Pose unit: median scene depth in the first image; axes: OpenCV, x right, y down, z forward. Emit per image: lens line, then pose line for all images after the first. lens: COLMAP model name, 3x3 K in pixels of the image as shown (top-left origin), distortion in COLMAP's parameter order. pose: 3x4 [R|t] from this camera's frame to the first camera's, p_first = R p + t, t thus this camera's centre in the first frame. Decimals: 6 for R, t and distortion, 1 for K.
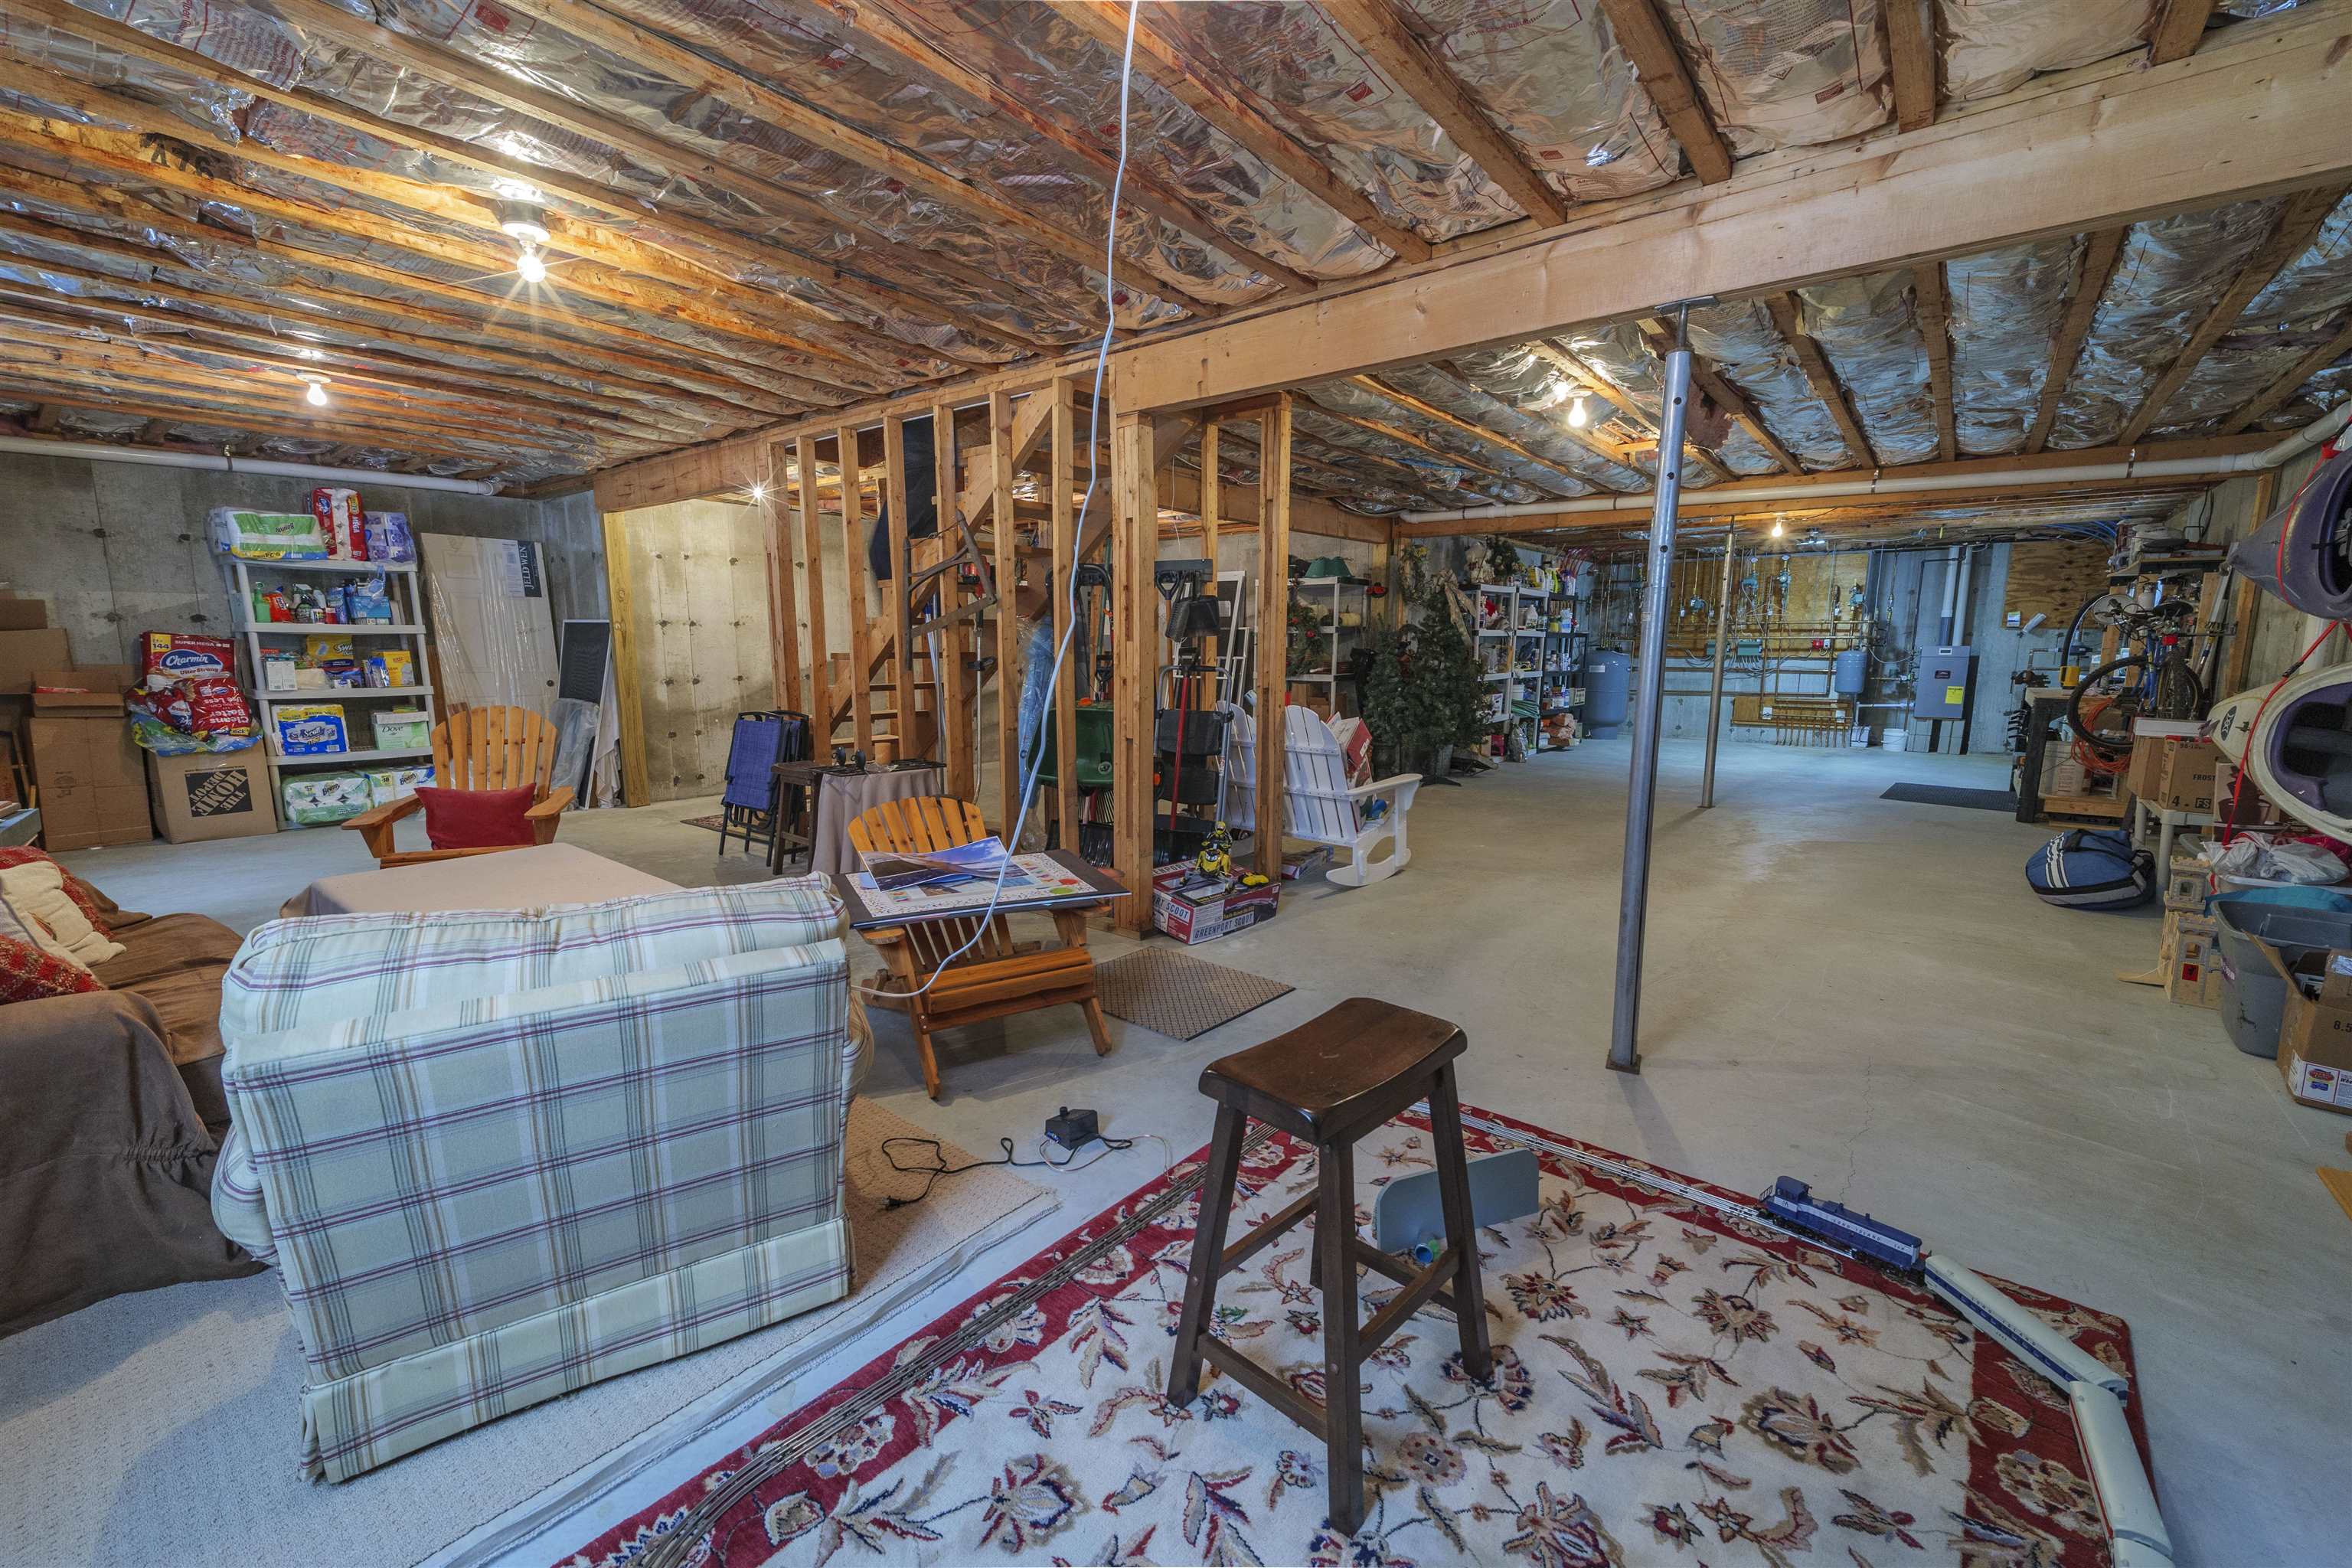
lens RADIAL K [[936.2, 0, 1176.0], [0, 936.2, 778.4], [0, 0, 1]] dist [0.018188, -0.000443]
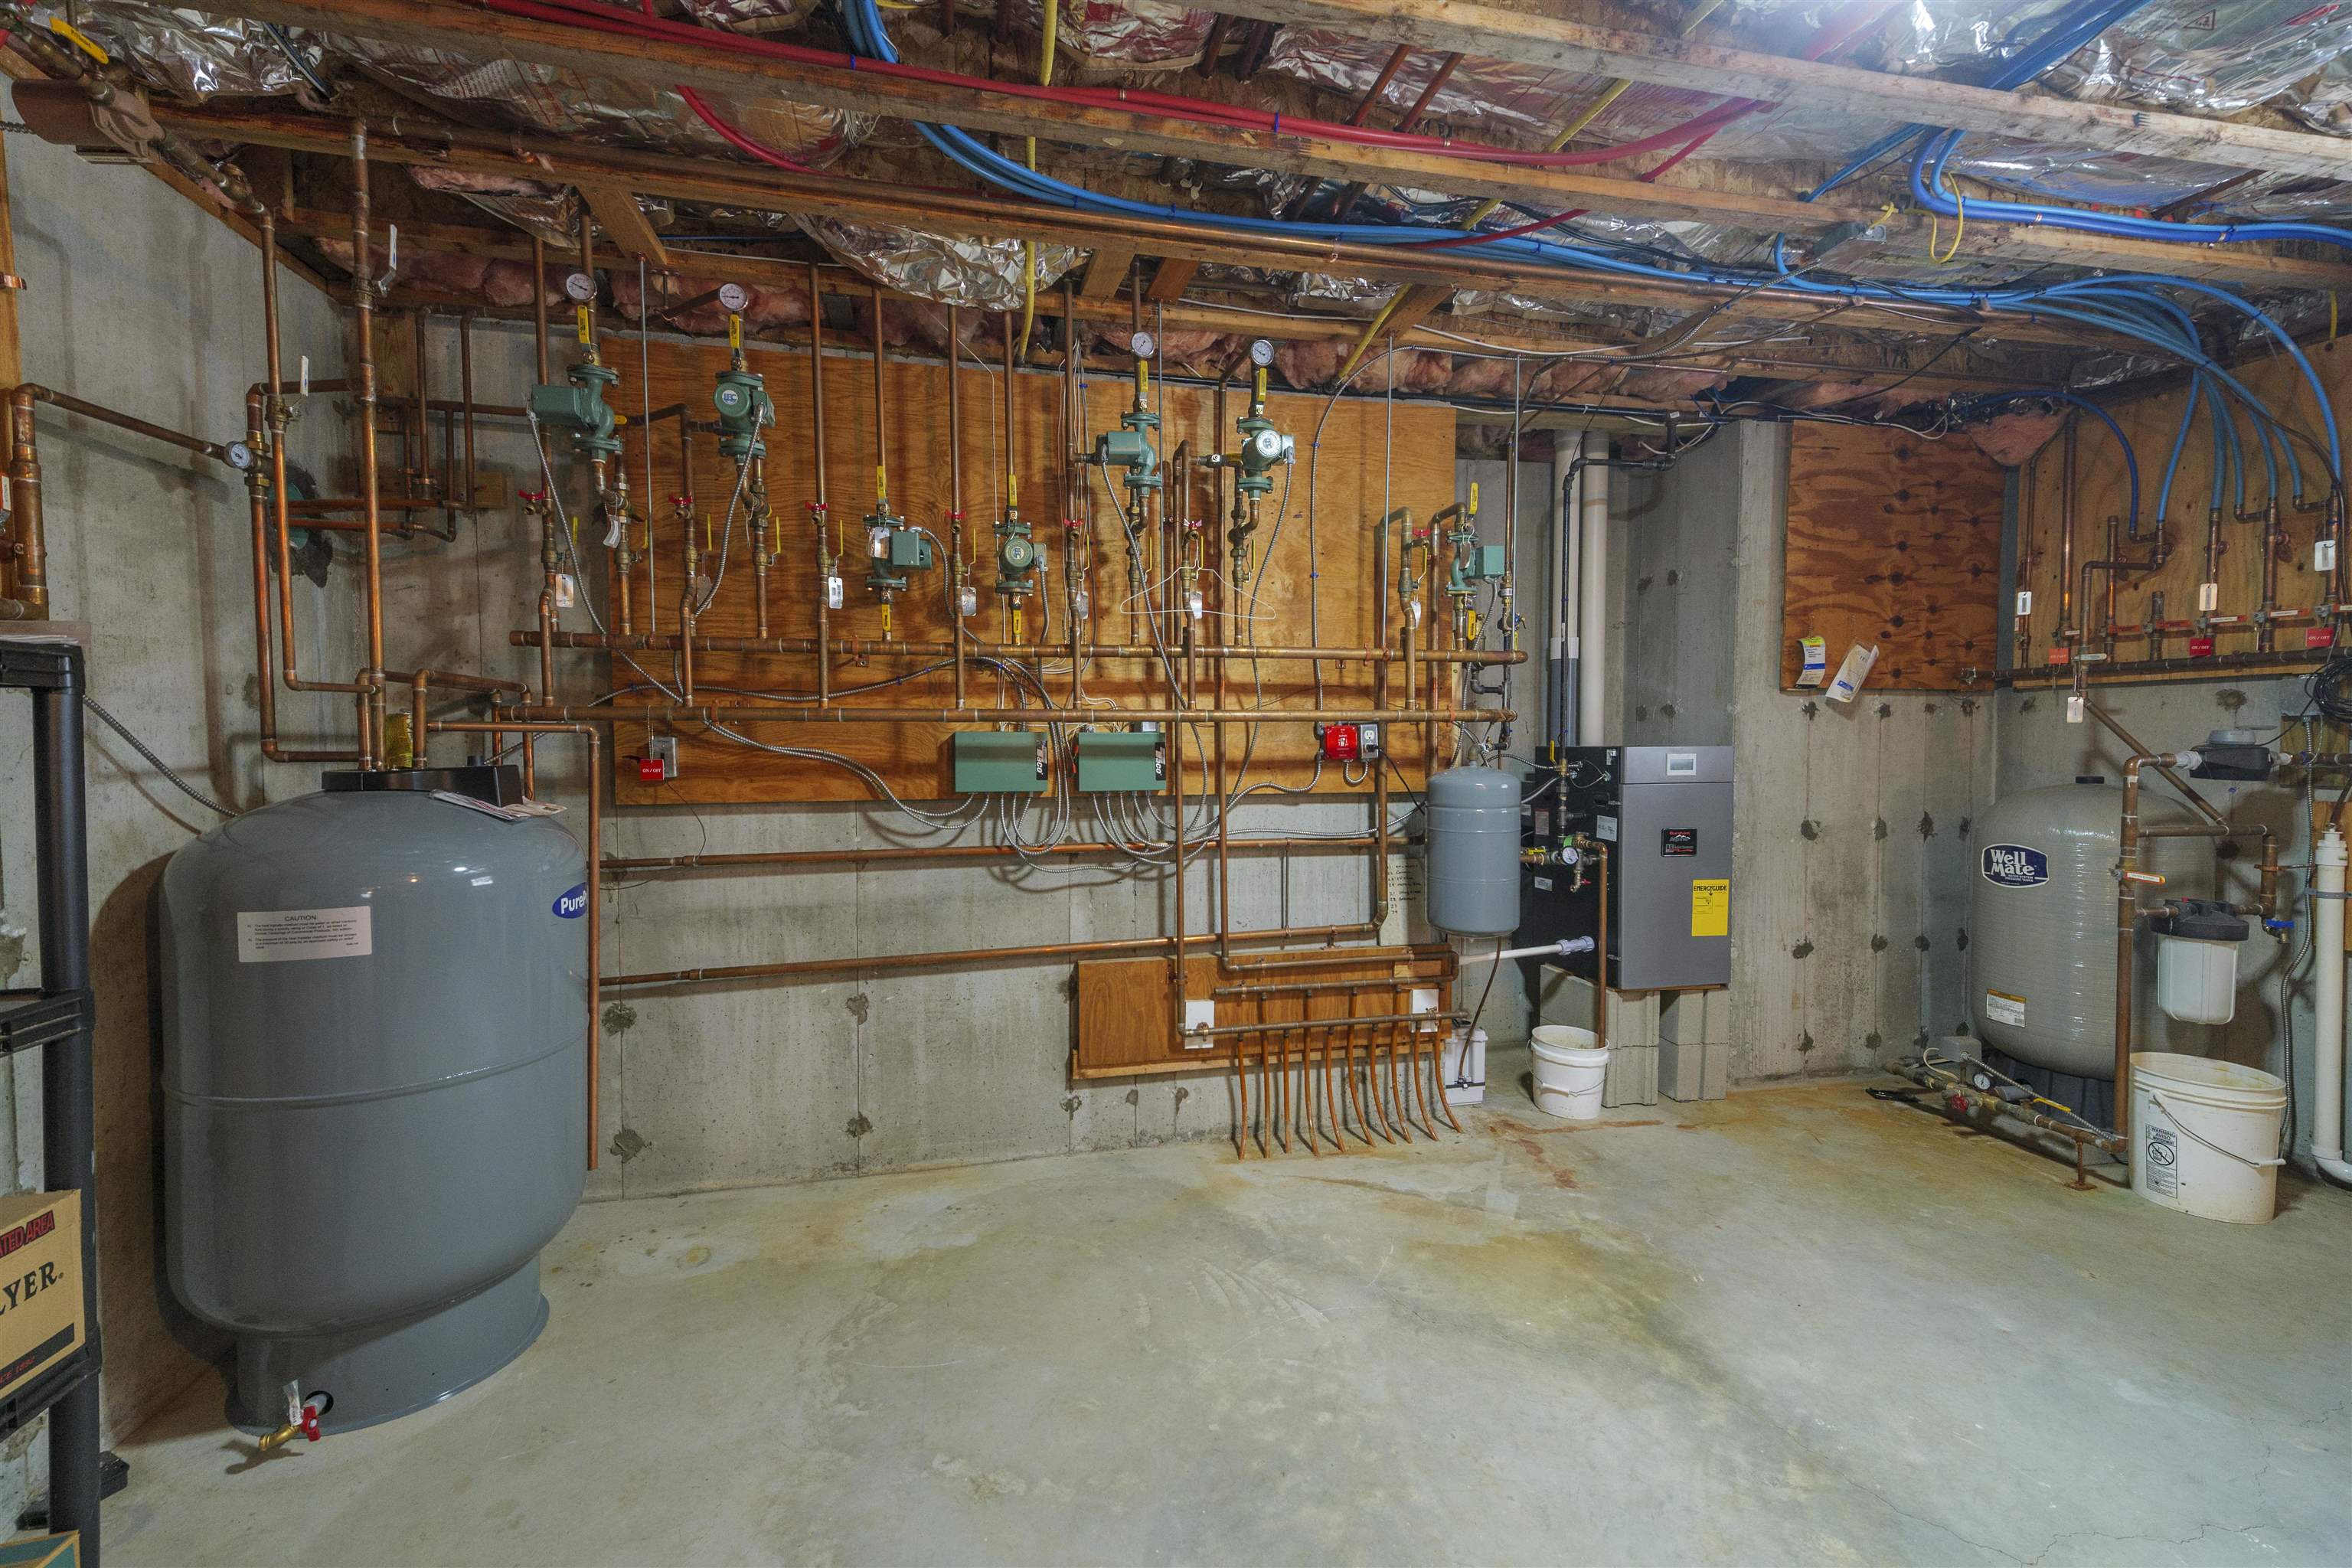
lens RADIAL K [[936.2, 0, 1172.1], [0, 936.2, 773.3], [0, 0, 1]] dist [0.018188, -0.000443]
pose [[0.603931, -0.033113, 0.796348, 0.434288], [0.124139, 0.990851, -0.052943, -0.121749], [-0.787310, 0.130832, 0.602517, 0.855418]]
